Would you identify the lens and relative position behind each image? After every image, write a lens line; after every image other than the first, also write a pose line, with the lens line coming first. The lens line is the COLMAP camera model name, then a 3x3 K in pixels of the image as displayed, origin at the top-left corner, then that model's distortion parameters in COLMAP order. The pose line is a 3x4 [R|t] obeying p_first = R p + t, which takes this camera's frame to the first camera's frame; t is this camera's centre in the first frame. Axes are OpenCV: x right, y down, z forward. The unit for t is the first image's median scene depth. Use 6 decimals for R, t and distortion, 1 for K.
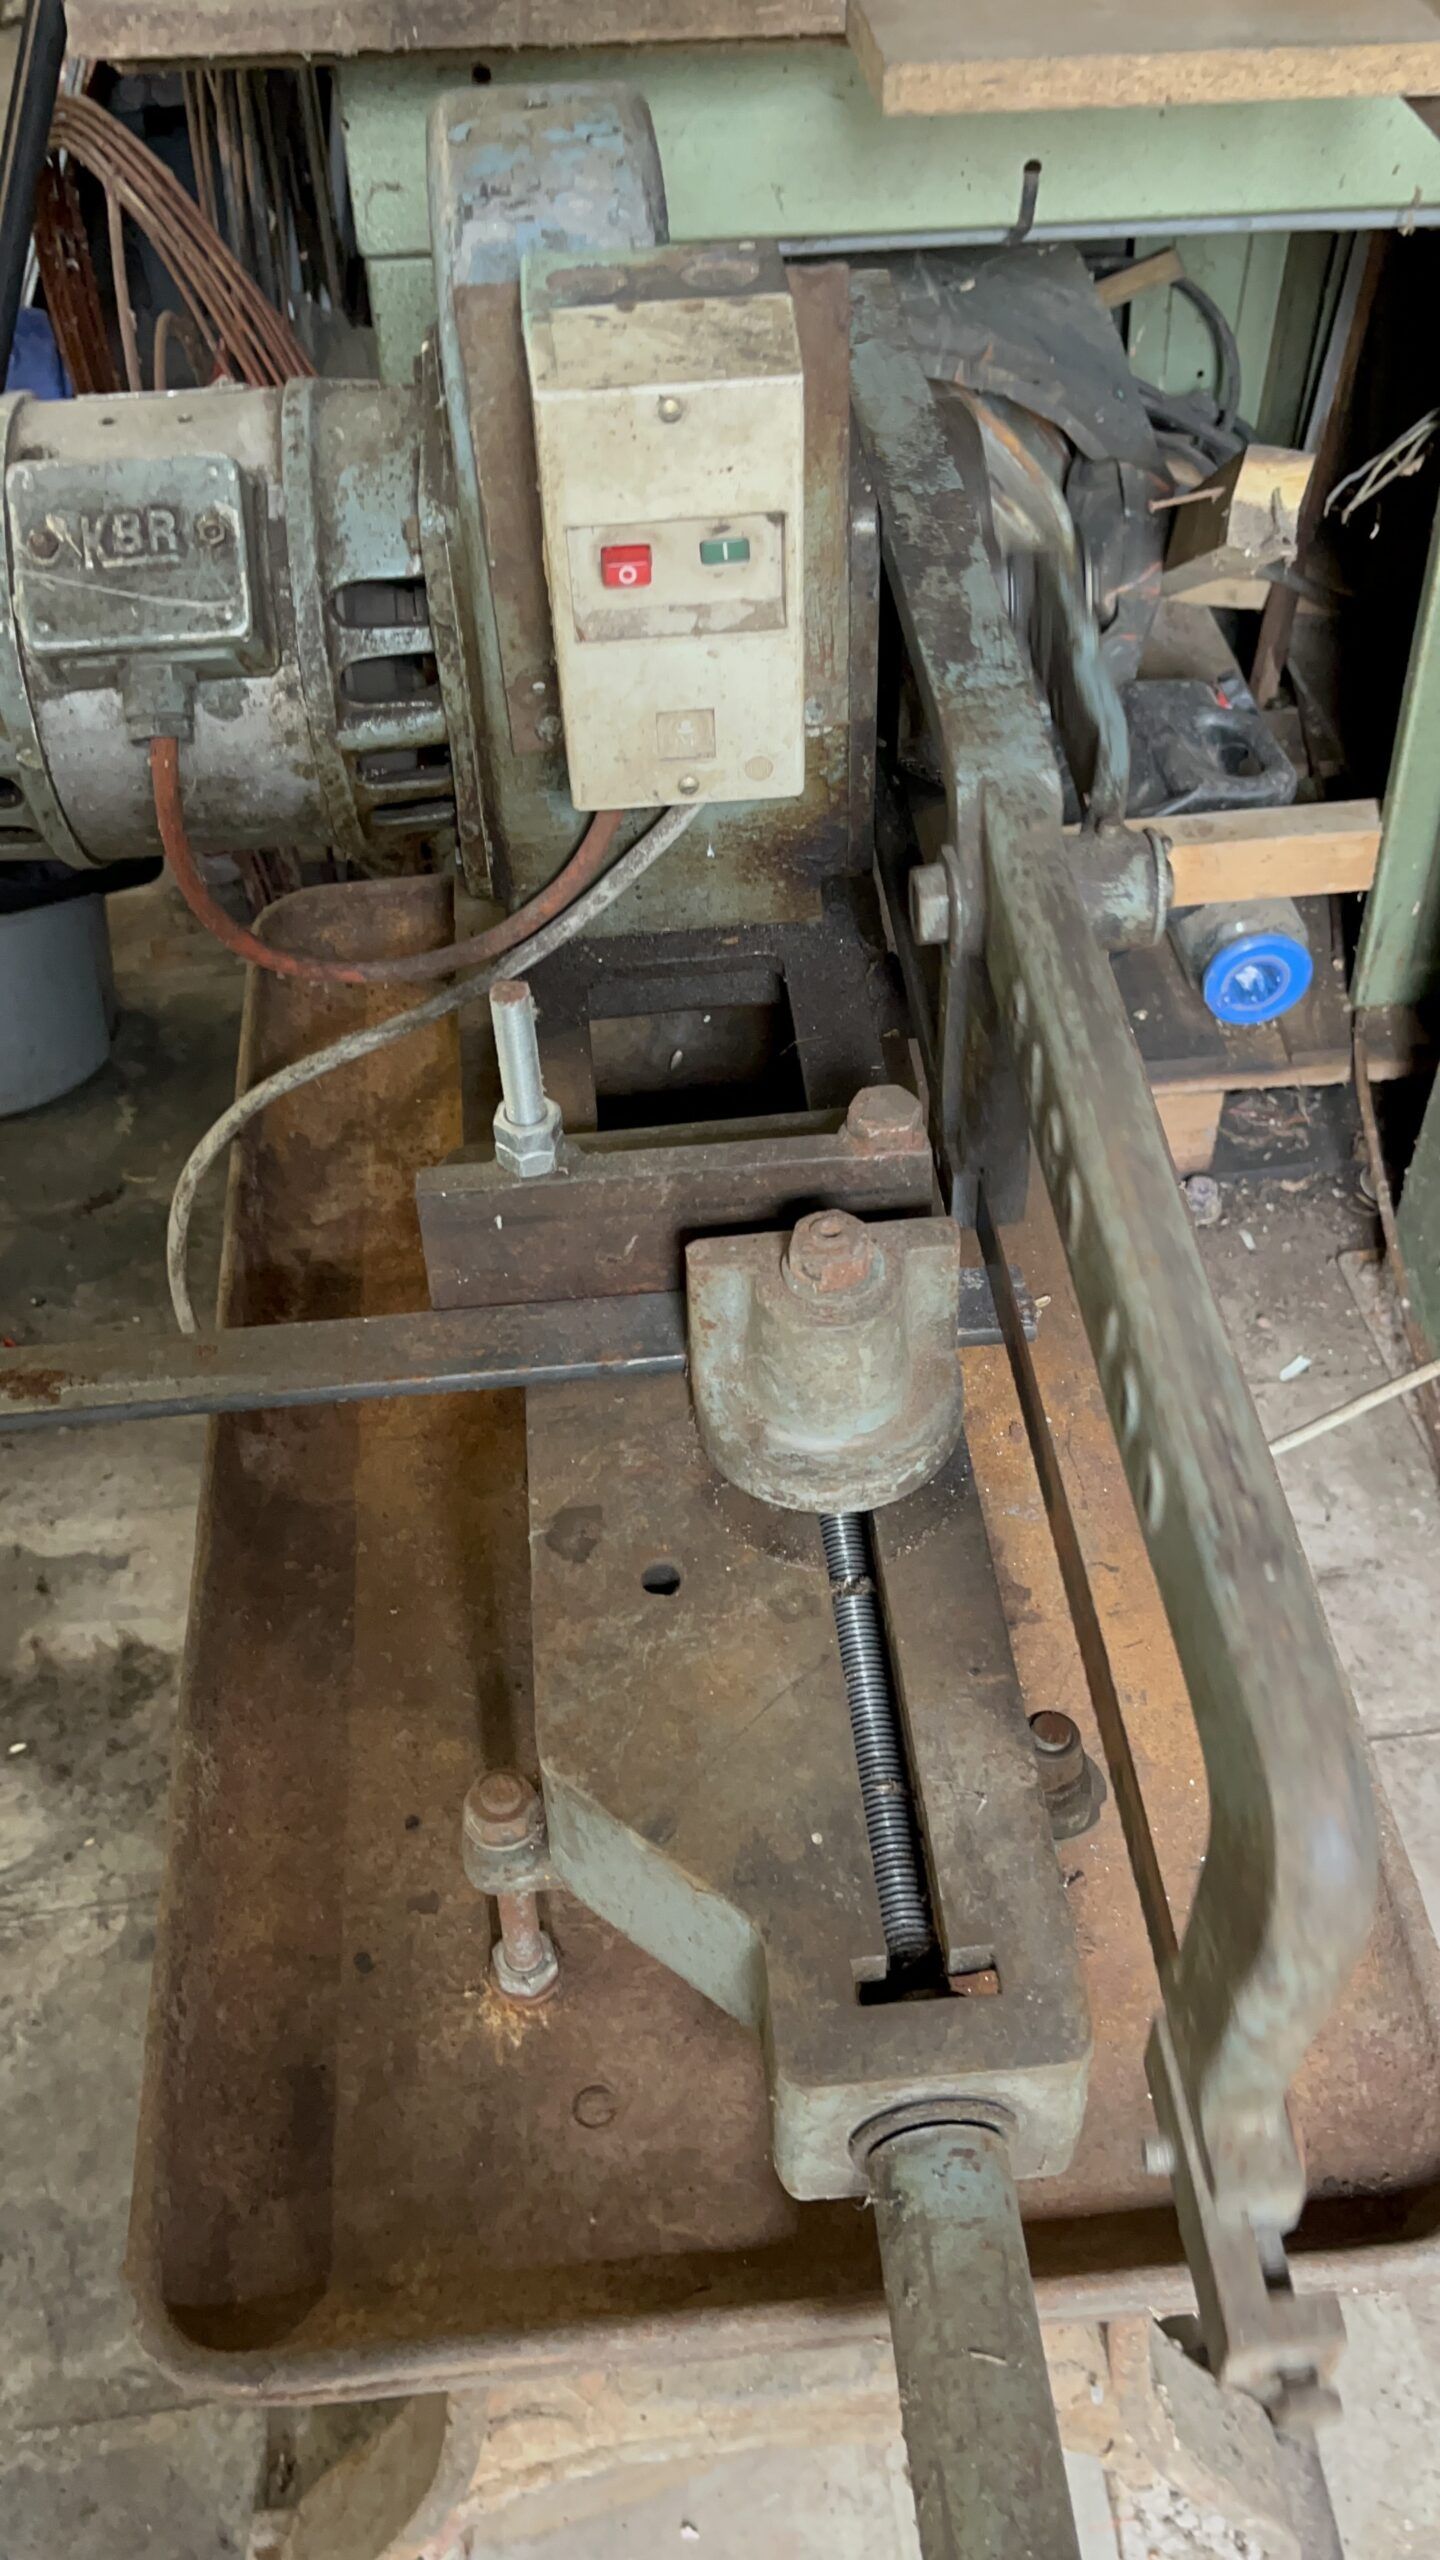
lens RADIAL K [[1985.6, 0, 720.0], [0, 1985.6, 1280.0], [0, 0, 1]] dist [-0.008757, -0.007872]
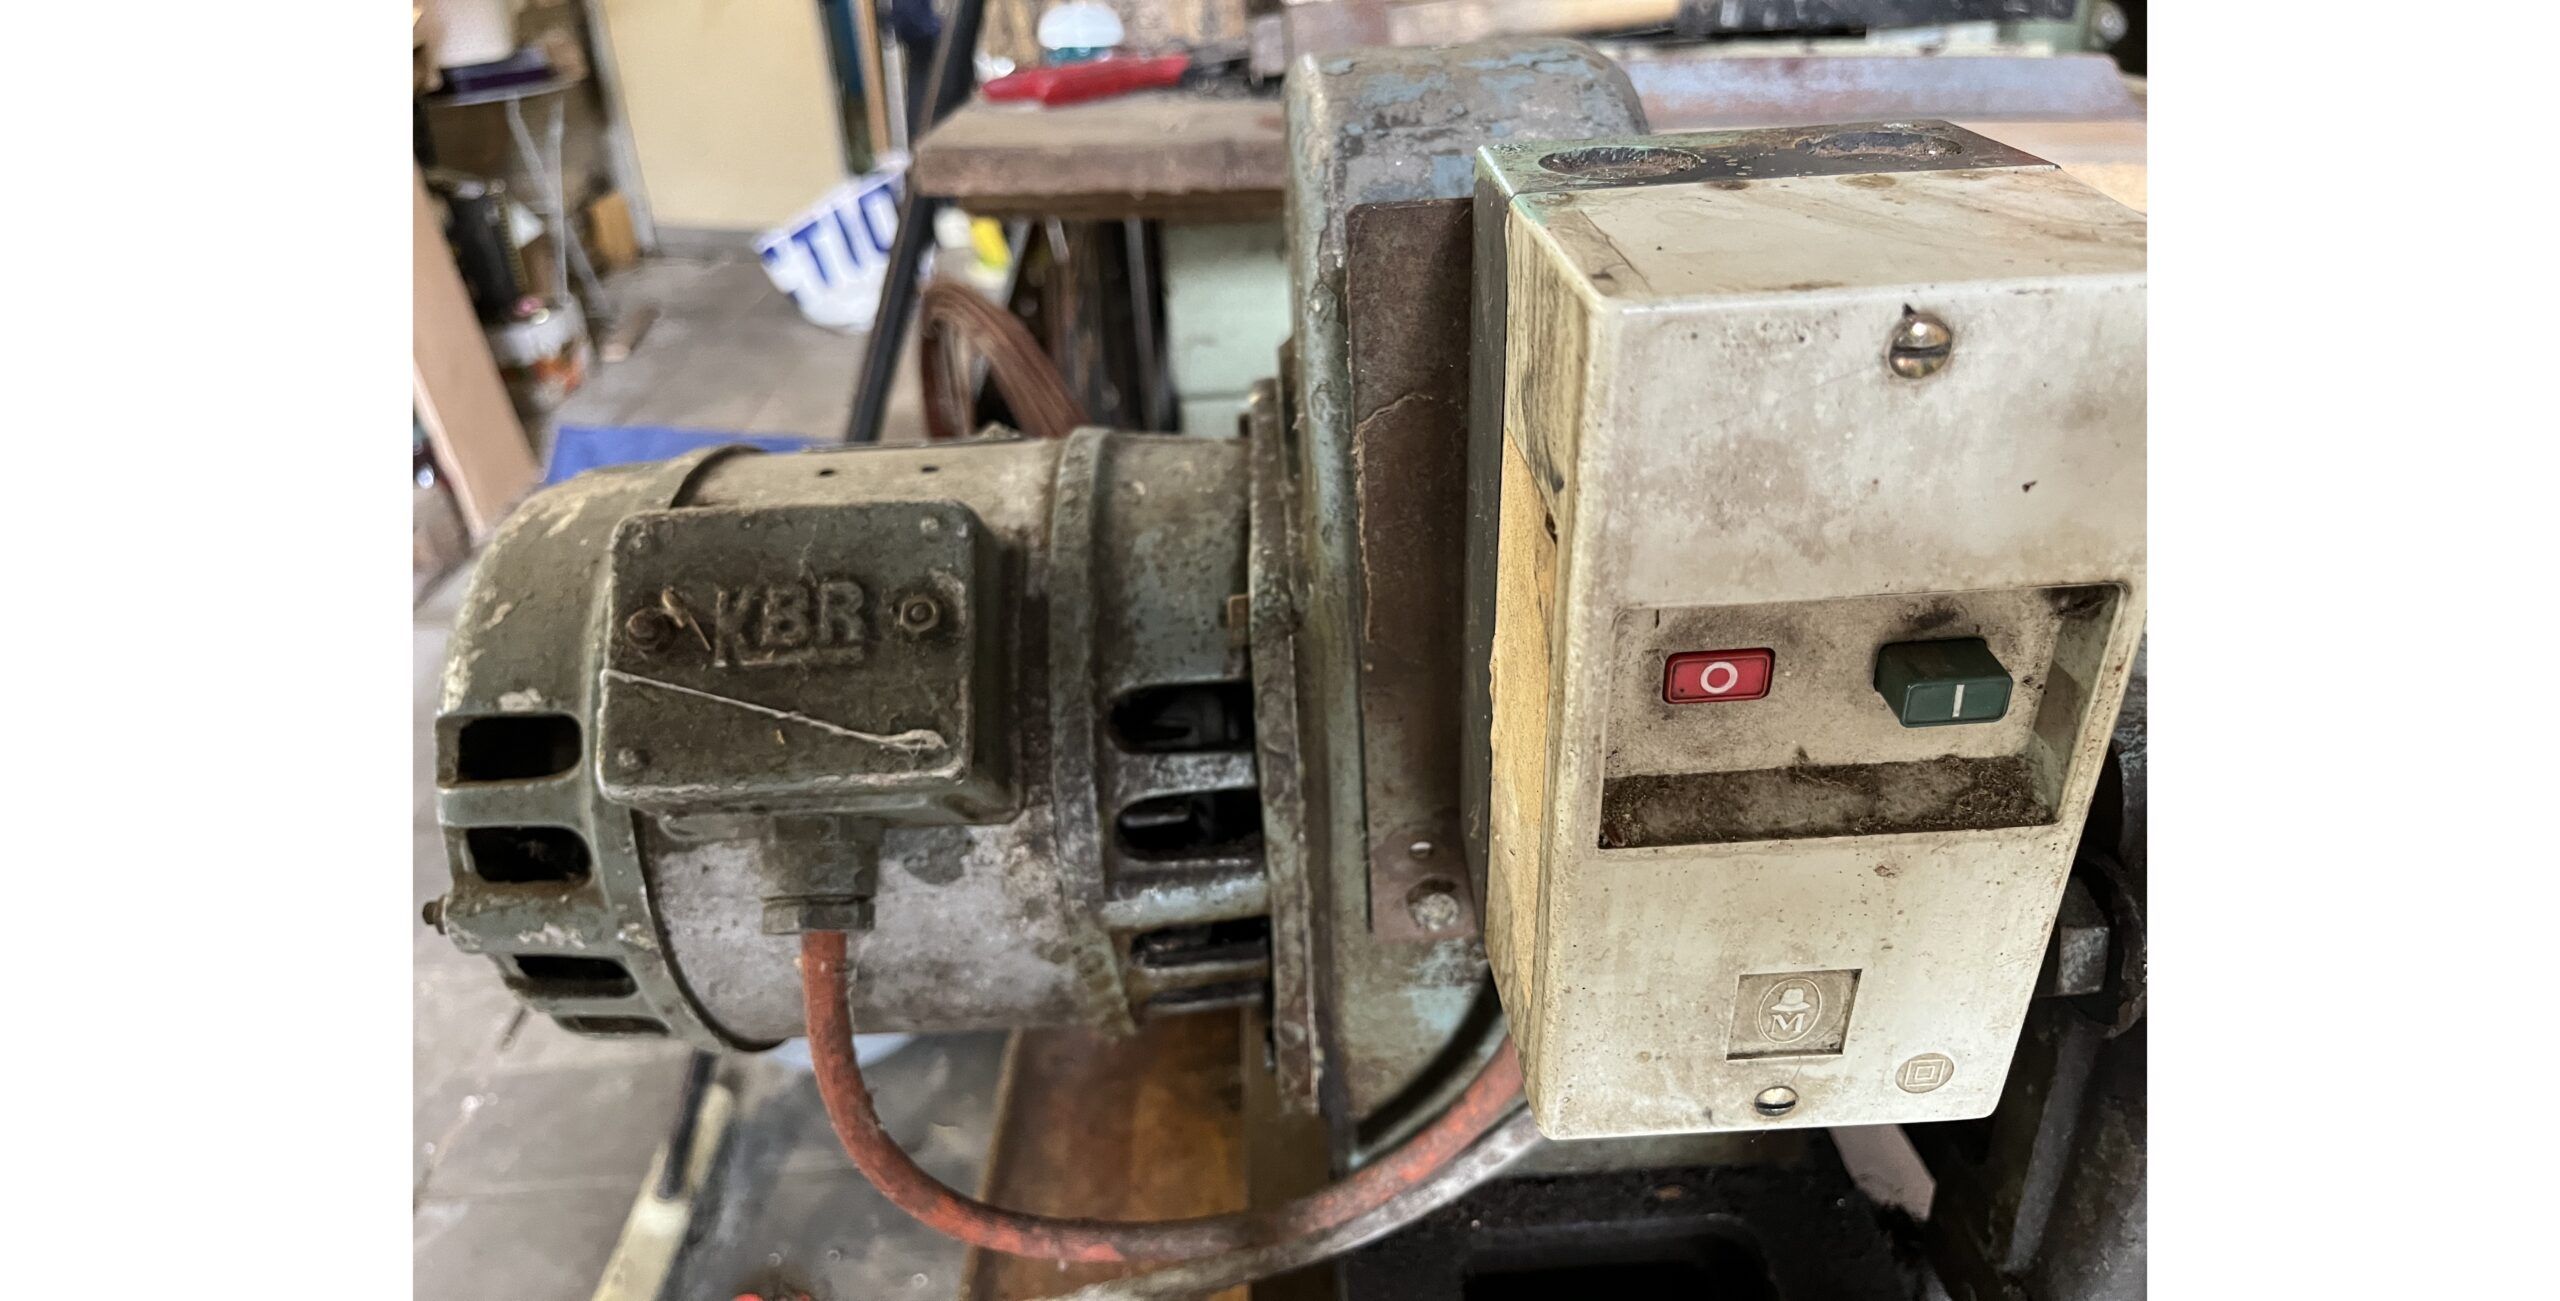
lens RADIAL K [[1424.6, 0, 1280.0], [0, 1424.6, 650.5], [0, 0, 1]] dist [0.000797, -0.000009]
pose [[0.996115, 0.009506, -0.087548, -0.097012], [-0.037963, 0.943389, -0.329508, -0.207015], [0.079459, 0.331551, 0.940085, 0.547632]]
